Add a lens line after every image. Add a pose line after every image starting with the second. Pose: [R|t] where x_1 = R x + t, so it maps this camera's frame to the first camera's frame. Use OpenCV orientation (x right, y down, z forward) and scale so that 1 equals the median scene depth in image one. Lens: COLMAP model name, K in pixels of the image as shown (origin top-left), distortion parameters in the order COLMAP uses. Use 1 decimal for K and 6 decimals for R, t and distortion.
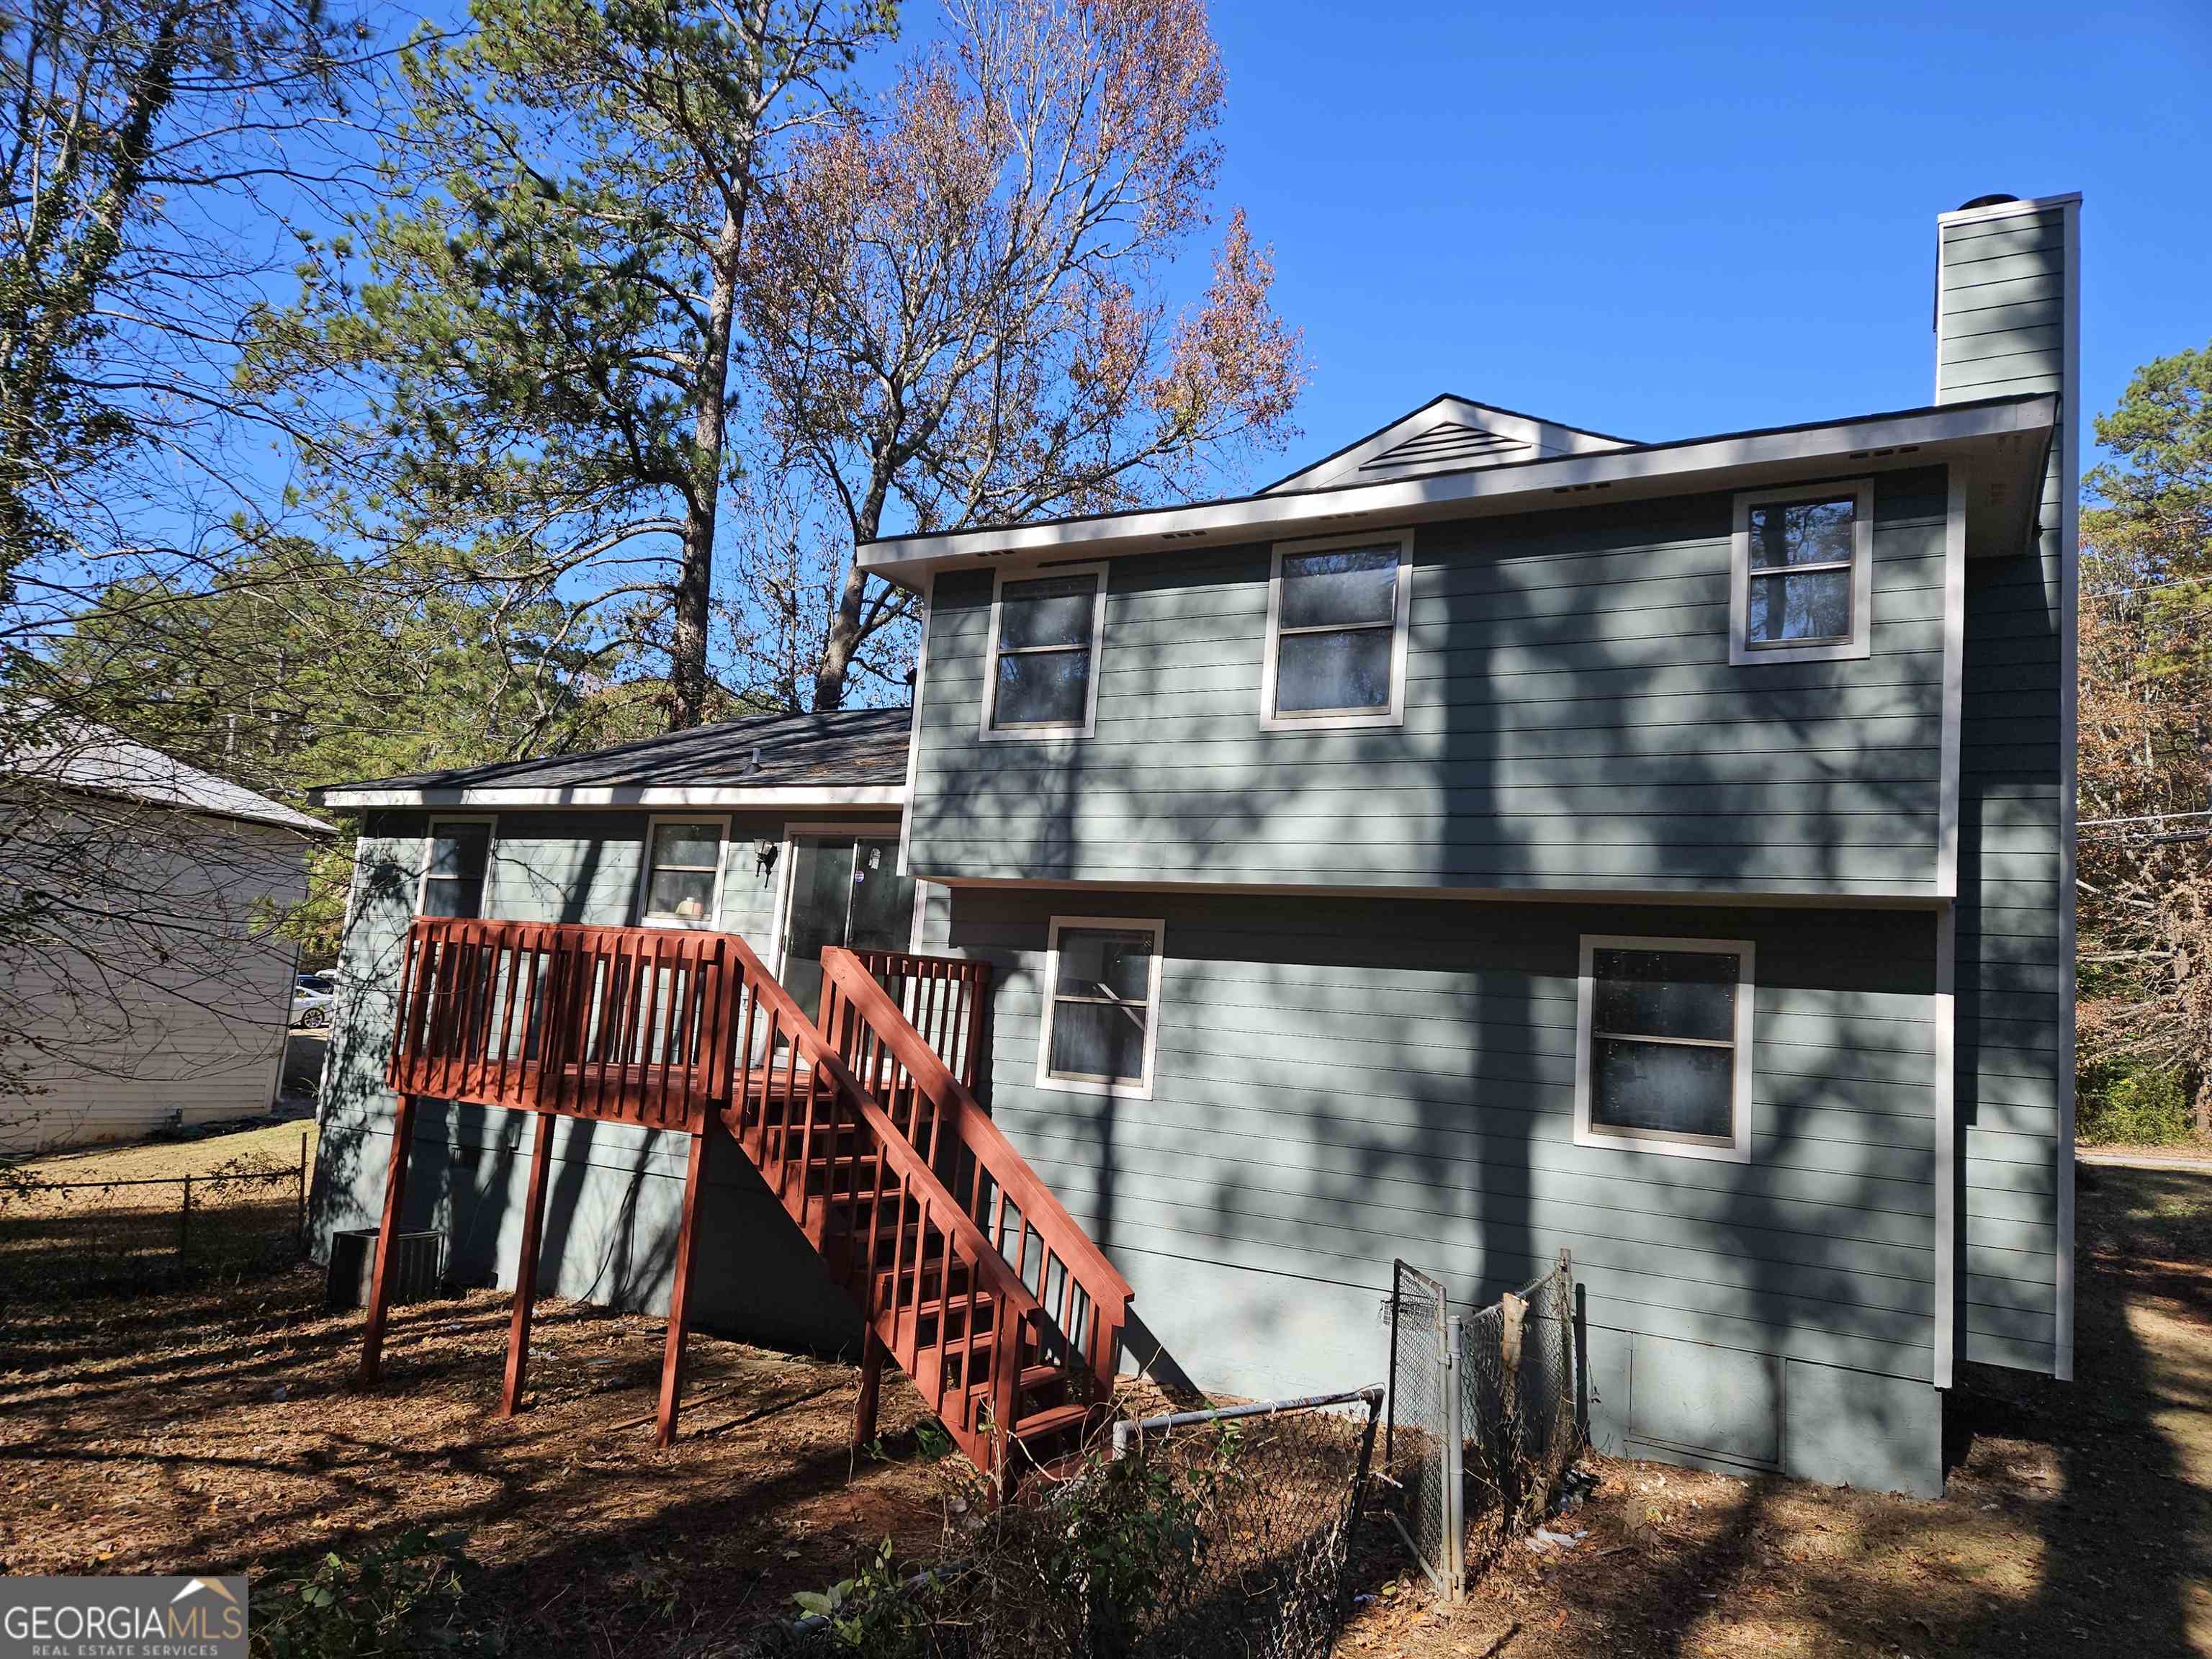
lens RADIAL K [[1471.4, 0, 1114.6], [0, 1471.4, 822.6], [0, 0, 1]] dist [0.062478, -0.043343]
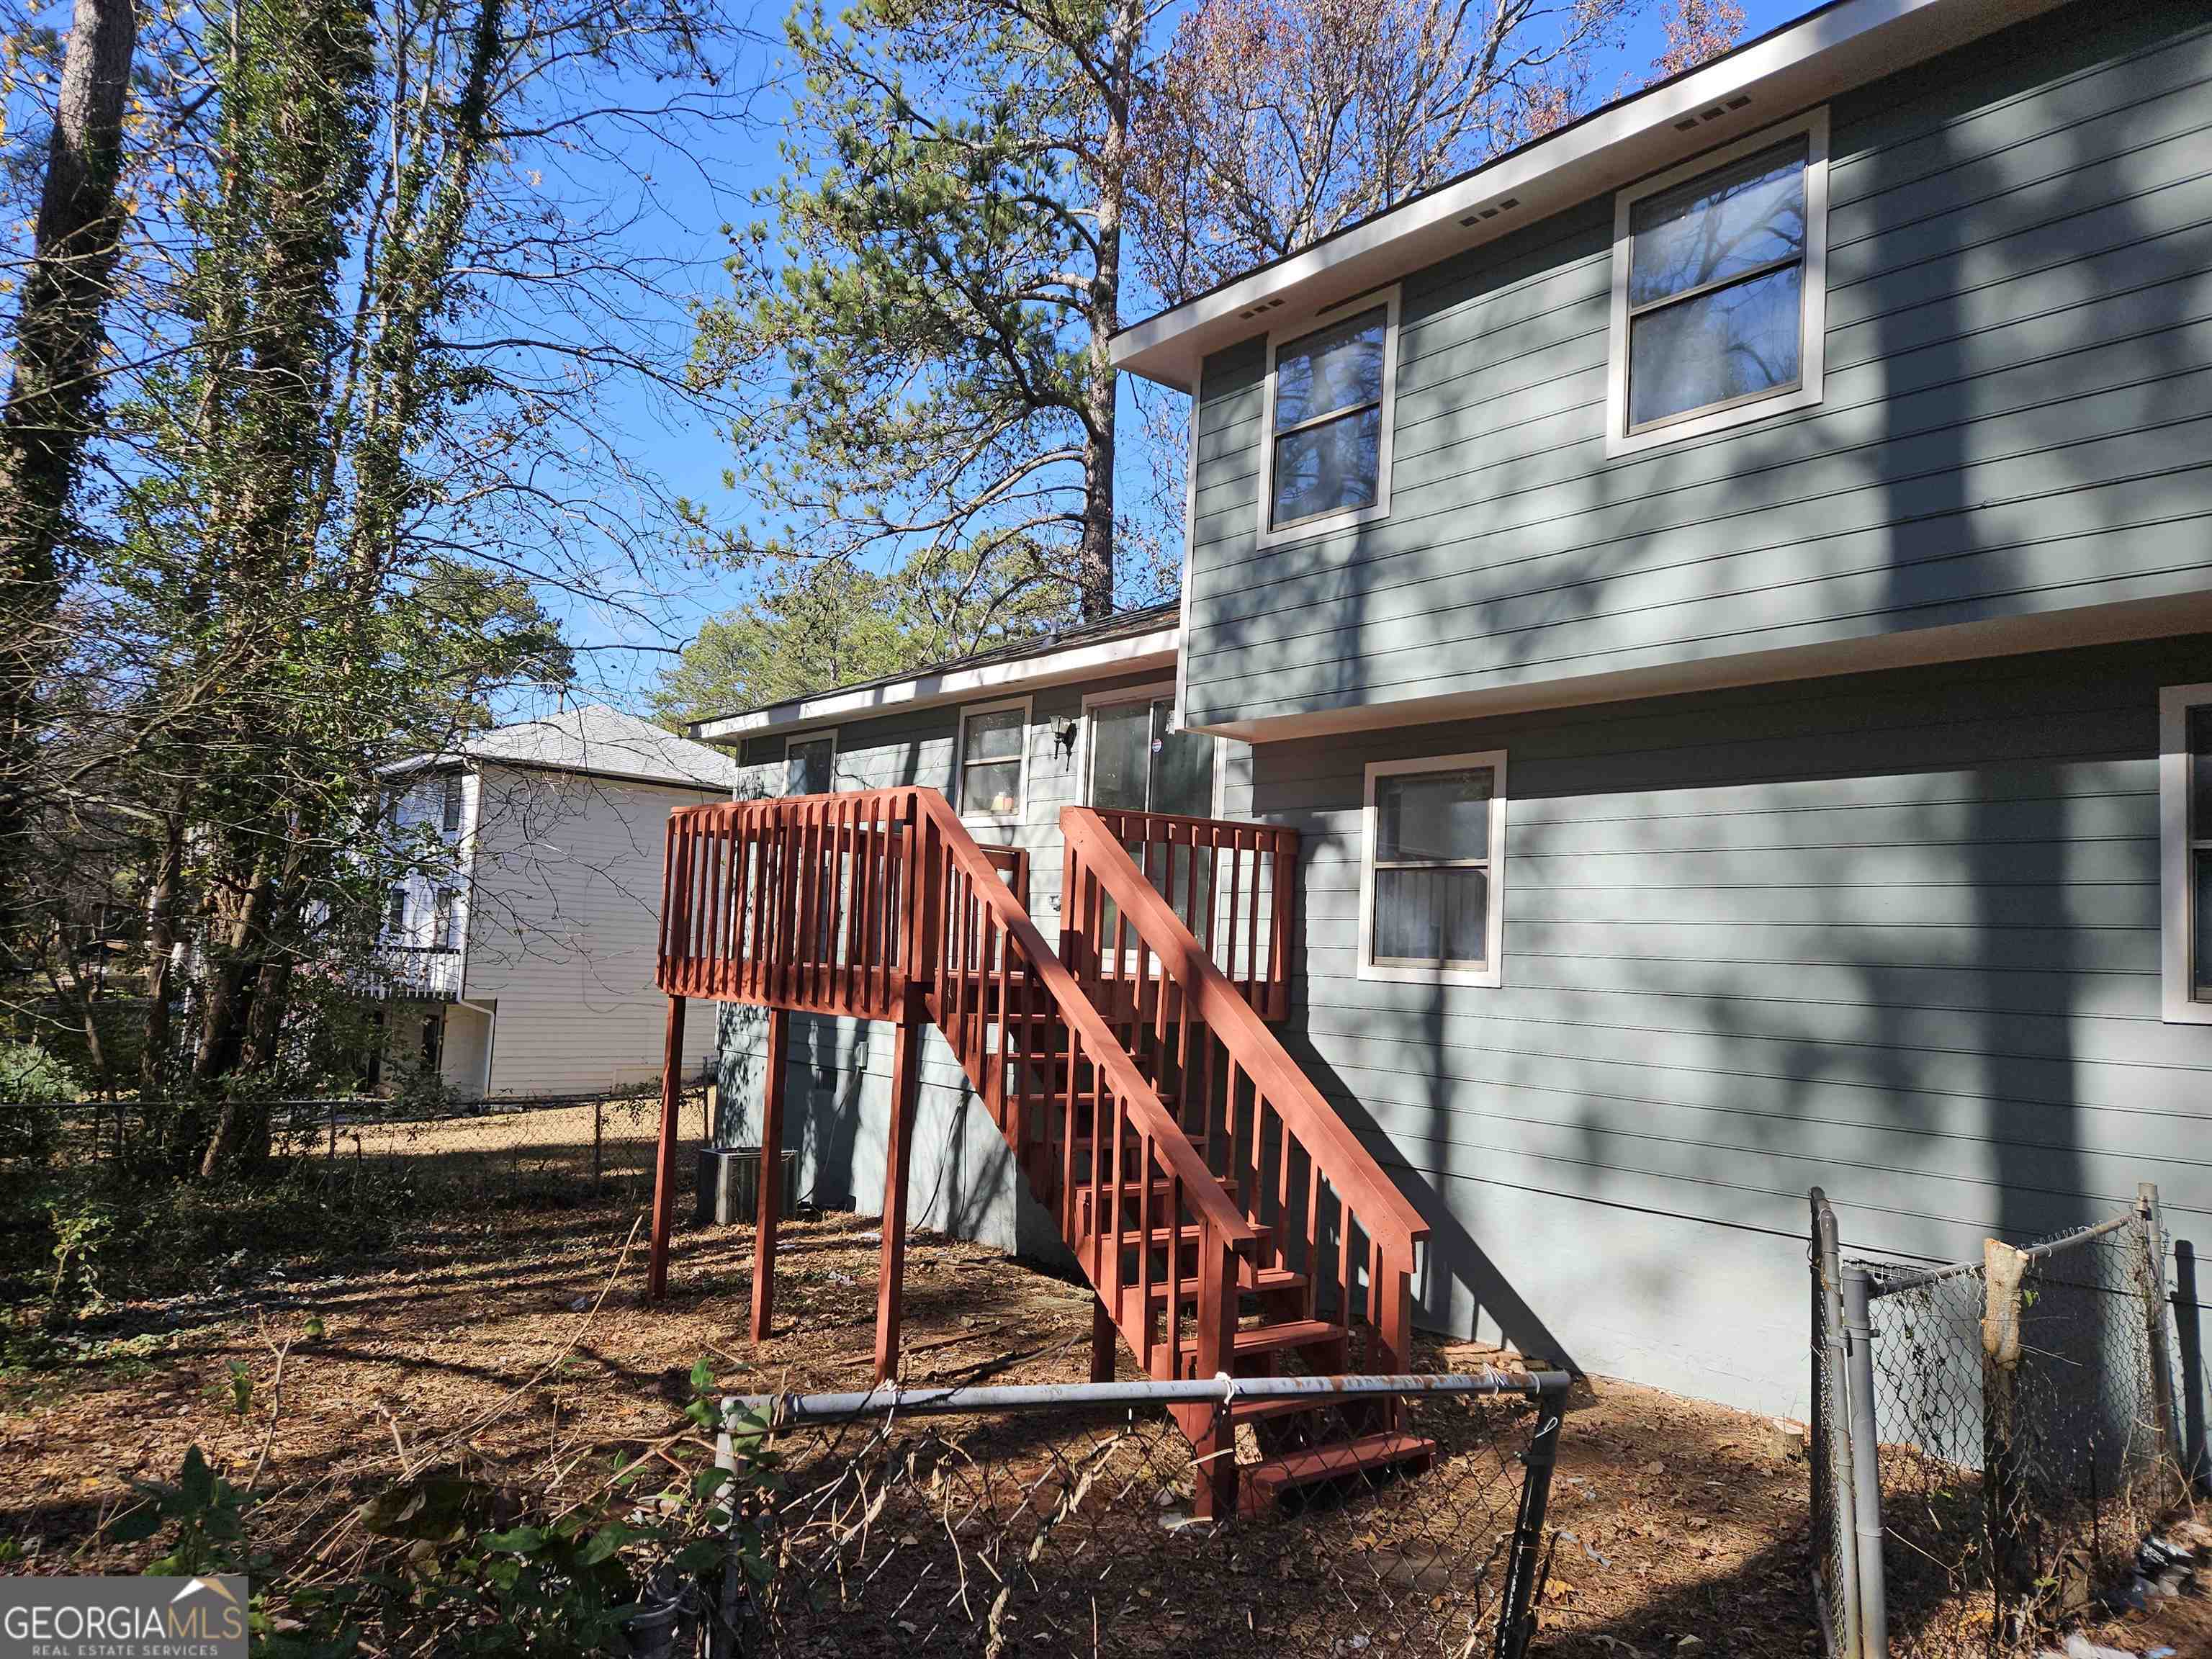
lens RADIAL K [[1449.1, 0, 1107.4], [0, 1449.1, 837.0], [0, 0, 1]] dist [0.084676, -0.062649]
pose [[0.929454, -0.064540, -0.363248, 0.116181], [0.074752, 0.997102, 0.014108, 0.084048], [0.361285, -0.040266, 0.931586, 0.228070]]
